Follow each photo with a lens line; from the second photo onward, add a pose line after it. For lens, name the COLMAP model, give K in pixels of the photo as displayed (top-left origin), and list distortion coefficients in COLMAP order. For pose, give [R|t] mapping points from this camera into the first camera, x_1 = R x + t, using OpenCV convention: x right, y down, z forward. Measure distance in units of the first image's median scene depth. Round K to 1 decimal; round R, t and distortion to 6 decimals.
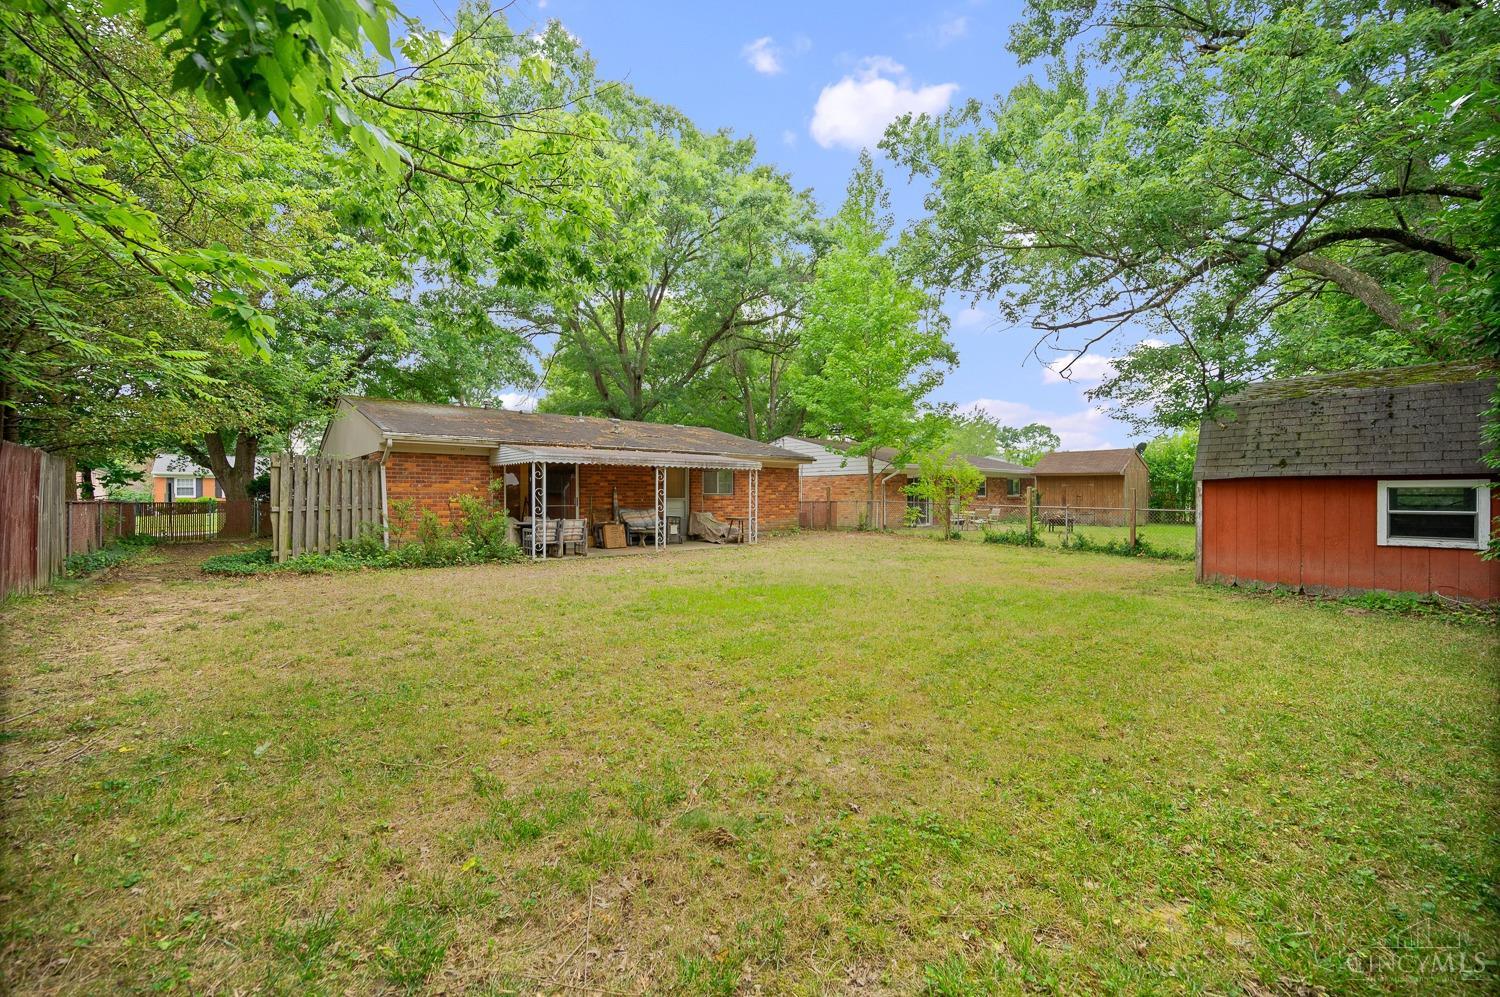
lens RADIAL K [[616.5, 0, 750.0], [0, 616.5, 498.5], [0, 0, 1]] dist [-0.002710, -0.000271]
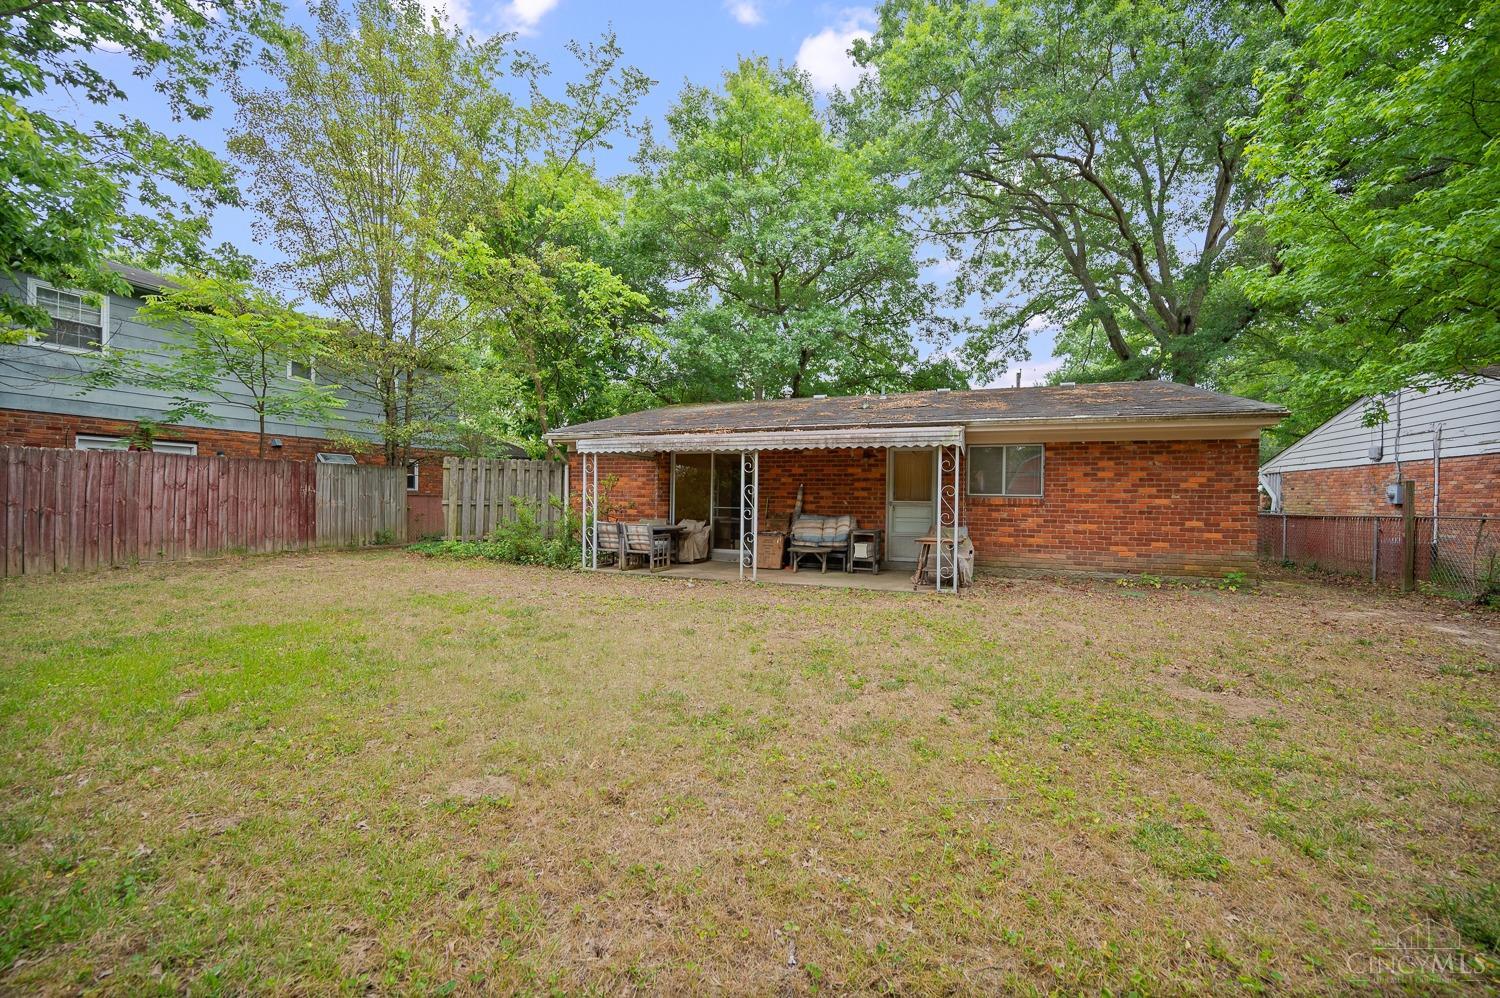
lens RADIAL K [[616.5, 0, 750.0], [0, 616.5, 499.0], [0, 0, 1]] dist [-0.002710, -0.000271]
pose [[0.458117, 0.009054, -0.888846, 0.471912], [-0.017365, 0.999848, 0.001234, -0.000890], [0.888722, 0.014869, 0.458205, 0.747118]]
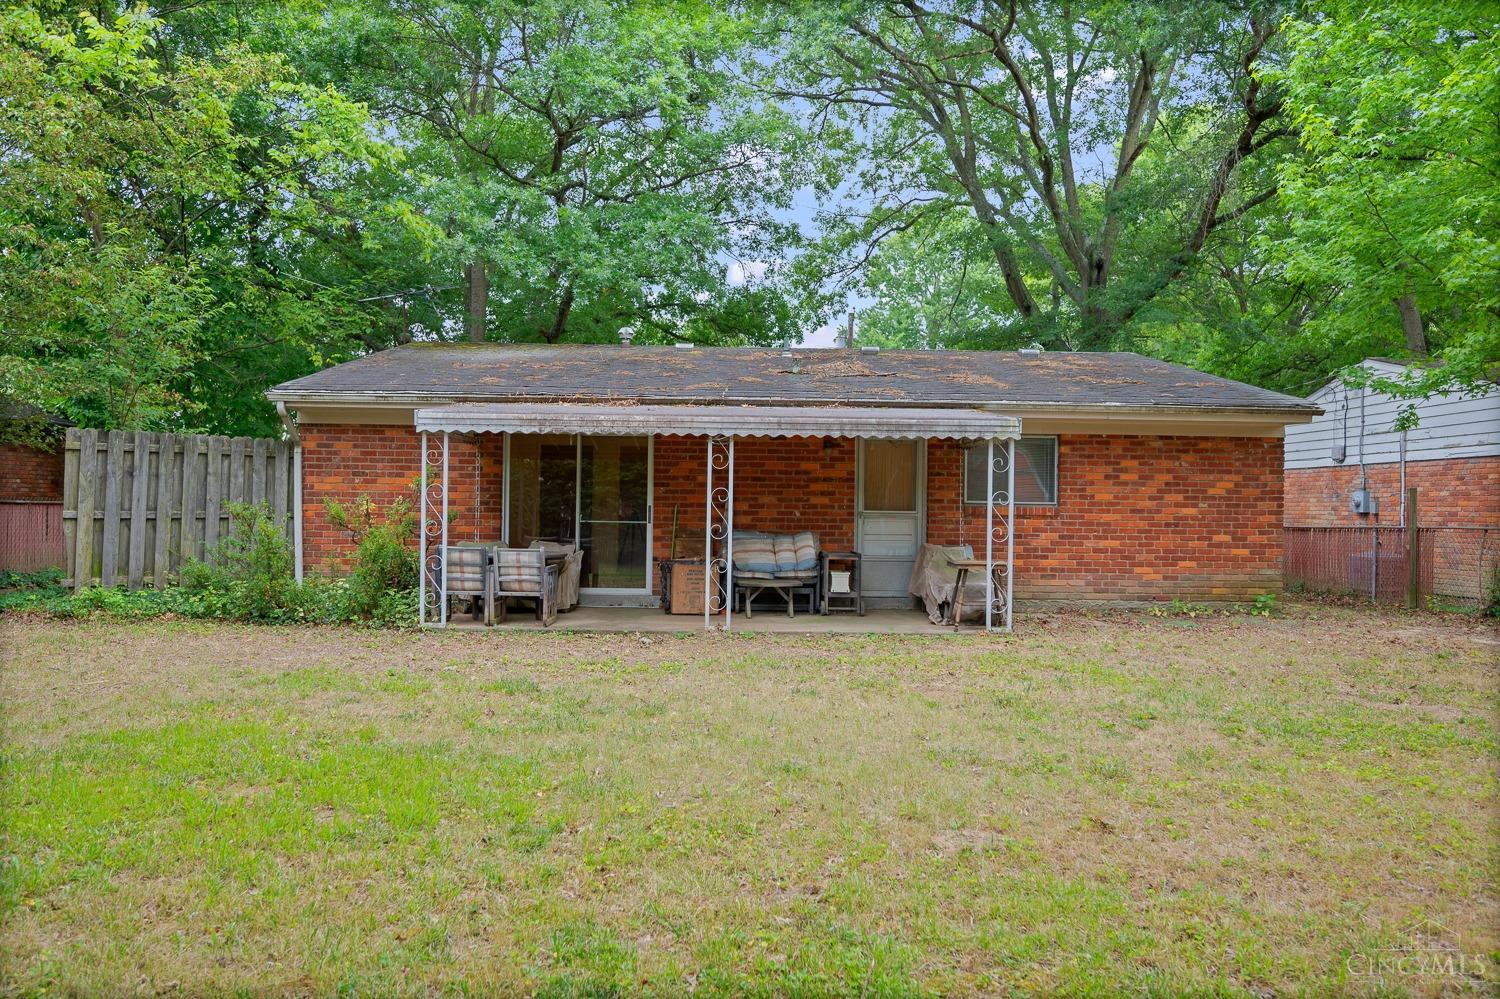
lens RADIAL K [[1090.8, 0, 750.0], [0, 1090.8, 499.5], [0, 0, 1]] dist [-0.004841, -0.003678]
pose [[0.765408, 0.006703, -0.643510, 0.401532], [-0.016998, 0.999807, -0.009803, 0.000796], [0.643320, 0.018442, 0.765375, 0.443591]]
